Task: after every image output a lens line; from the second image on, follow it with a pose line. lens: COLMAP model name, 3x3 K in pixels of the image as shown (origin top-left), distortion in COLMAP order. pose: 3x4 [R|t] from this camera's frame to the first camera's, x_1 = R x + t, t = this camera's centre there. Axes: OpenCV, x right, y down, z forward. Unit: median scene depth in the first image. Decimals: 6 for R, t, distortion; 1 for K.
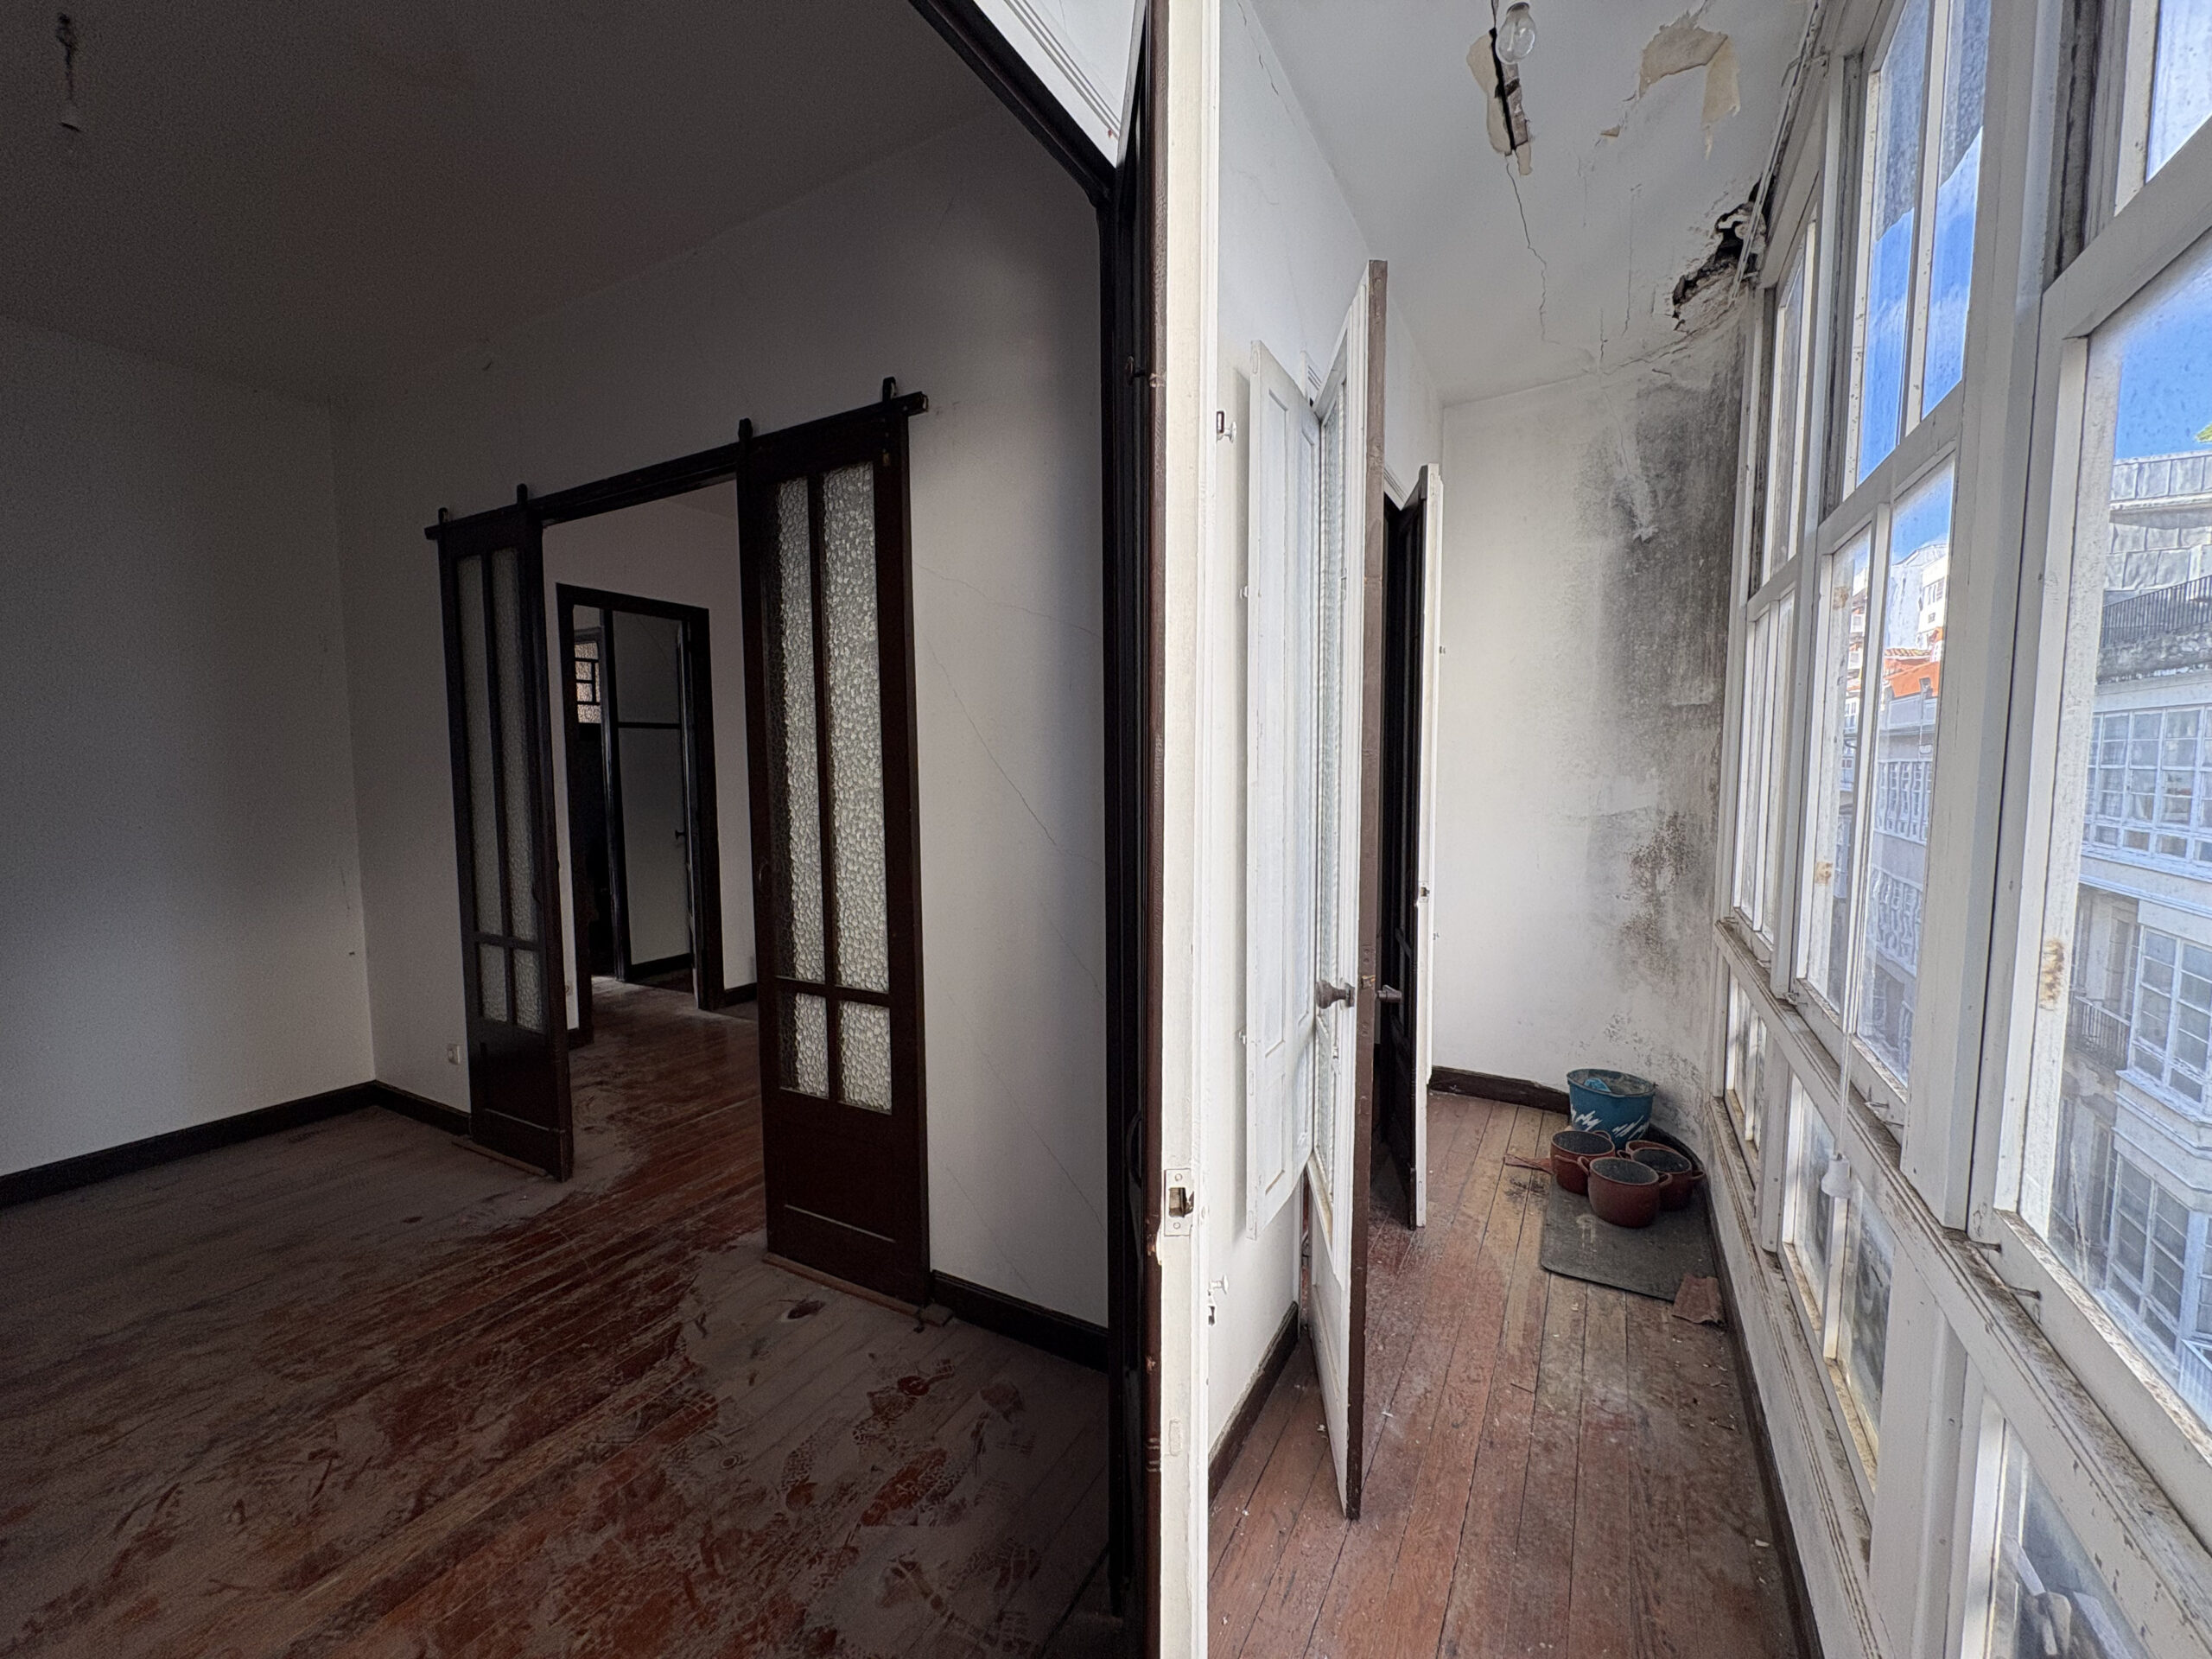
lens RADIAL K [[877.3, 0, 1106.0], [0, 877.3, 829.5], [0, 0, 1]] dist [-0.000912, 0.000023]
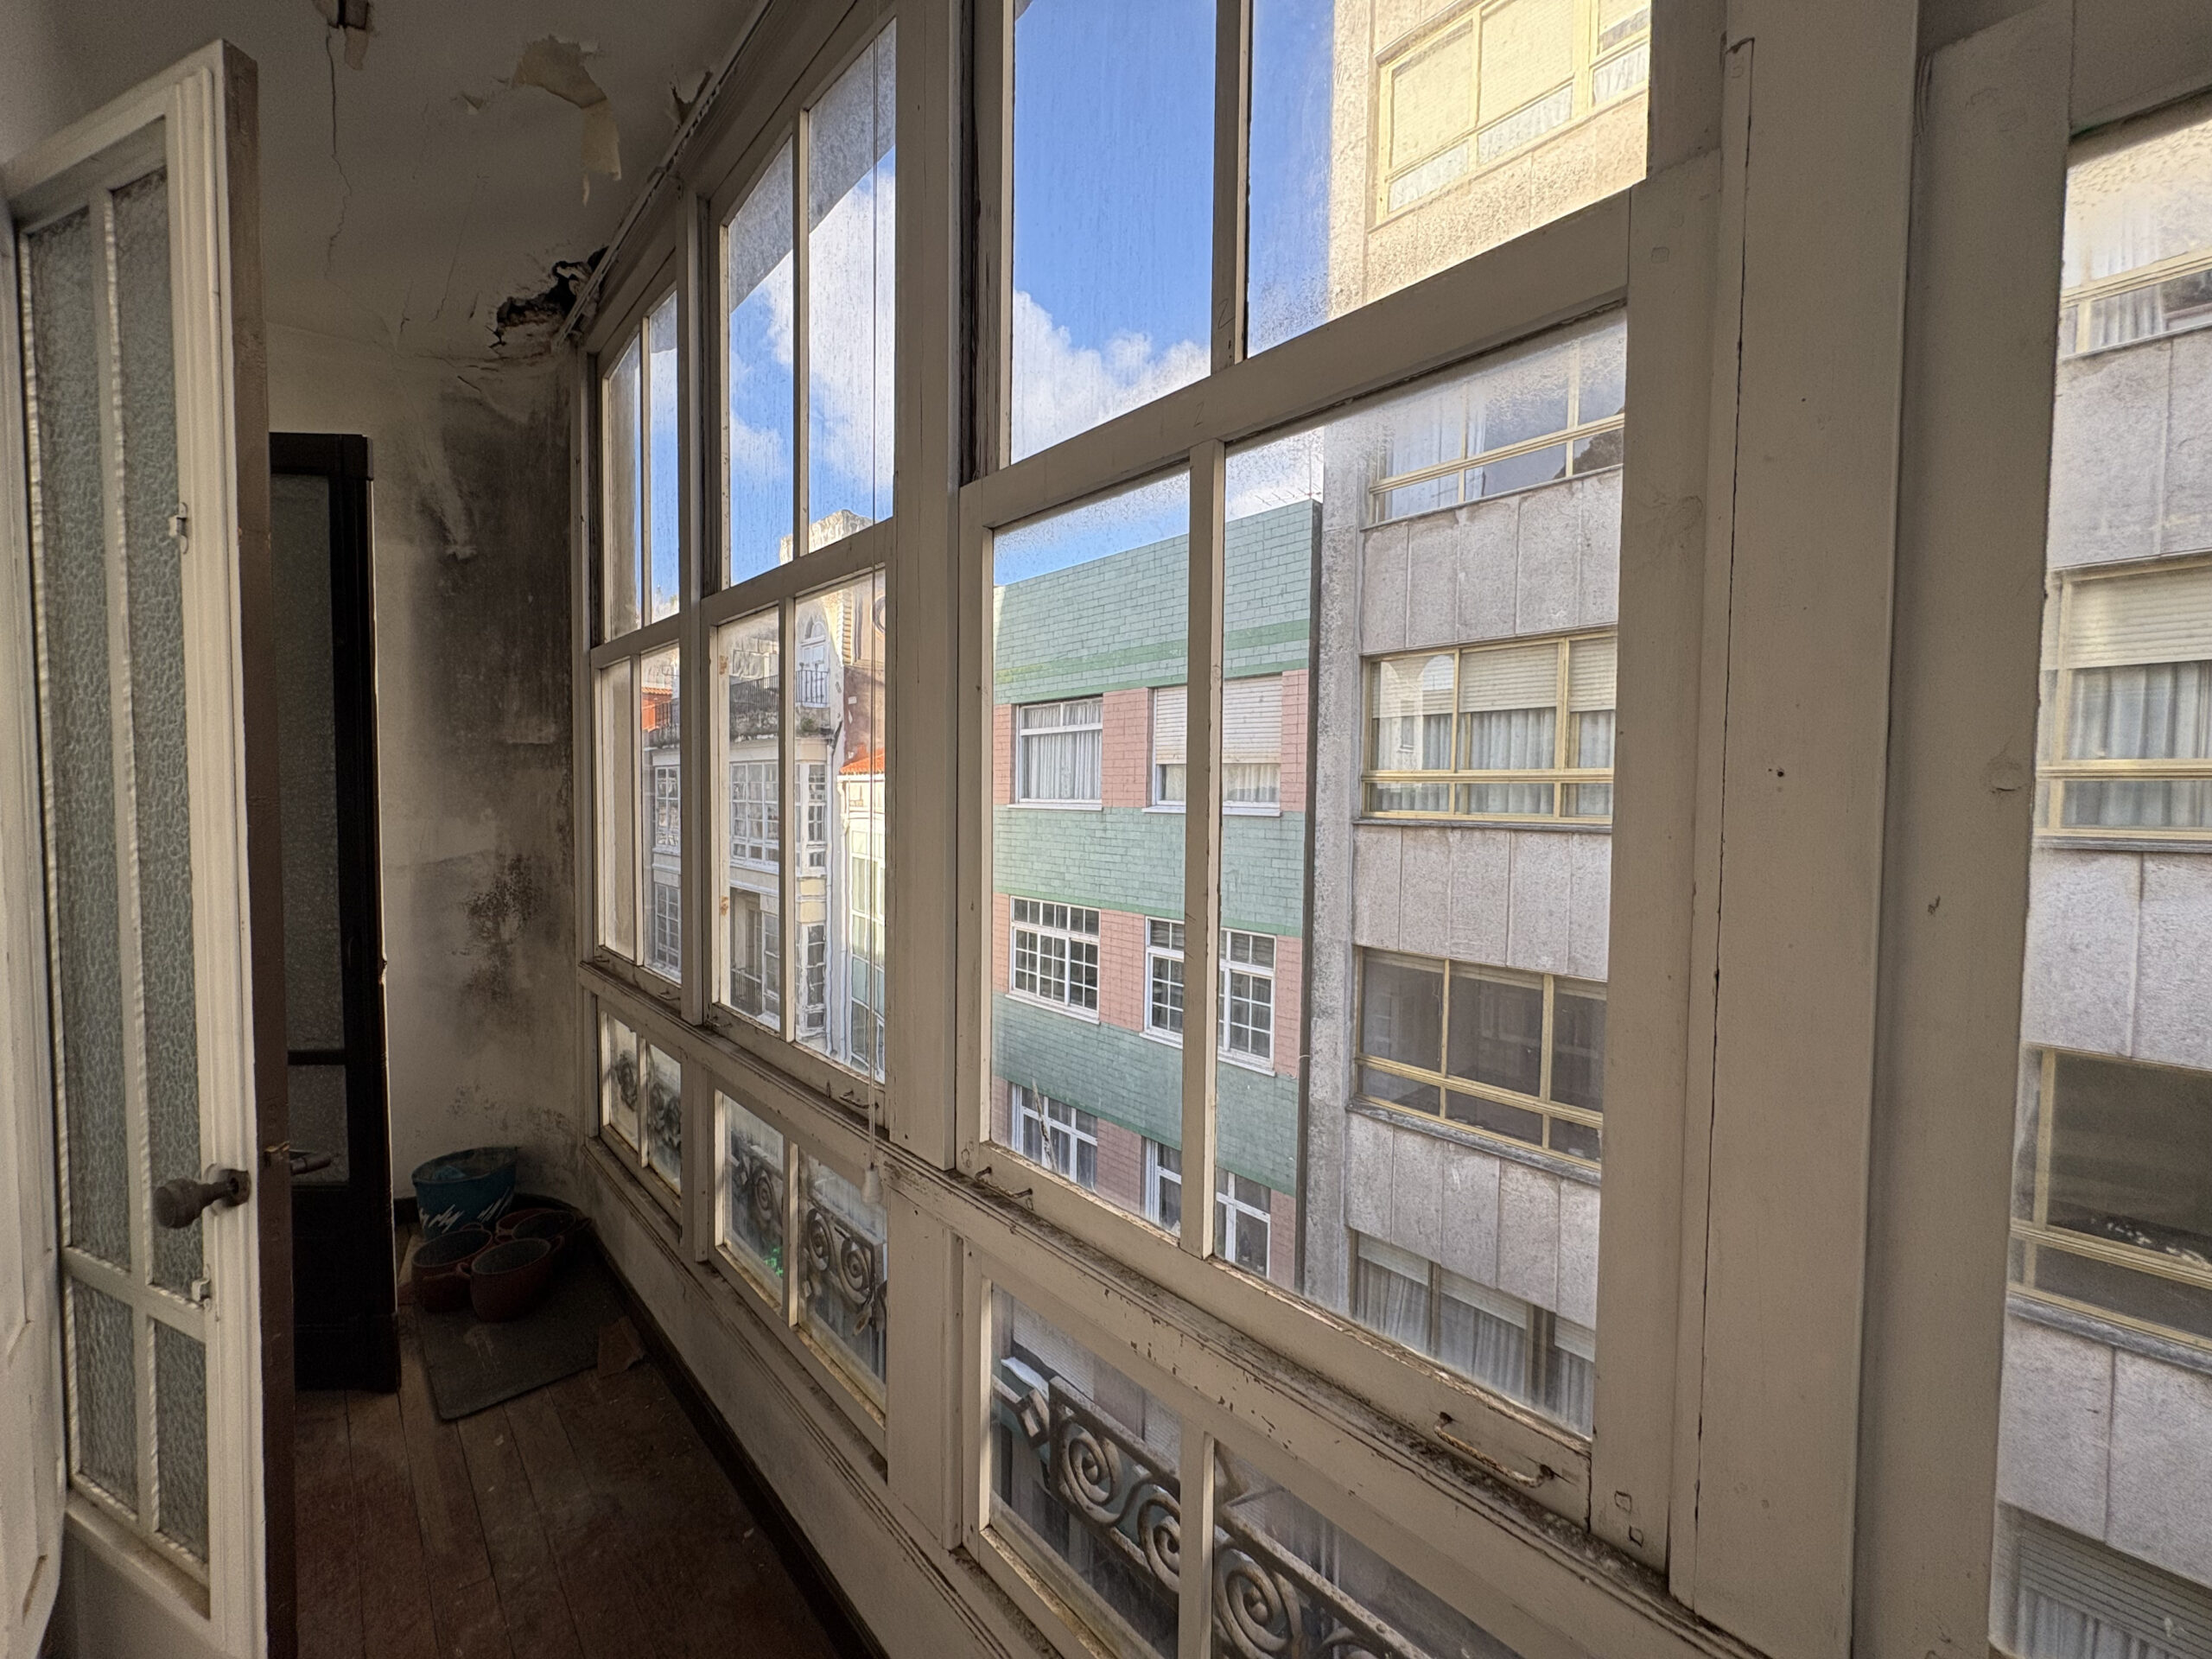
lens RADIAL K [[877.3, 0, 1106.0], [0, 877.3, 829.5], [0, 0, 1]] dist [-0.000912, 0.000023]
pose [[0.303762, -0.028826, 0.952312, -0.068722], [0.063770, 0.997916, 0.009865, -0.018053], [-0.950612, 0.057732, 0.304967, 0.115685]]
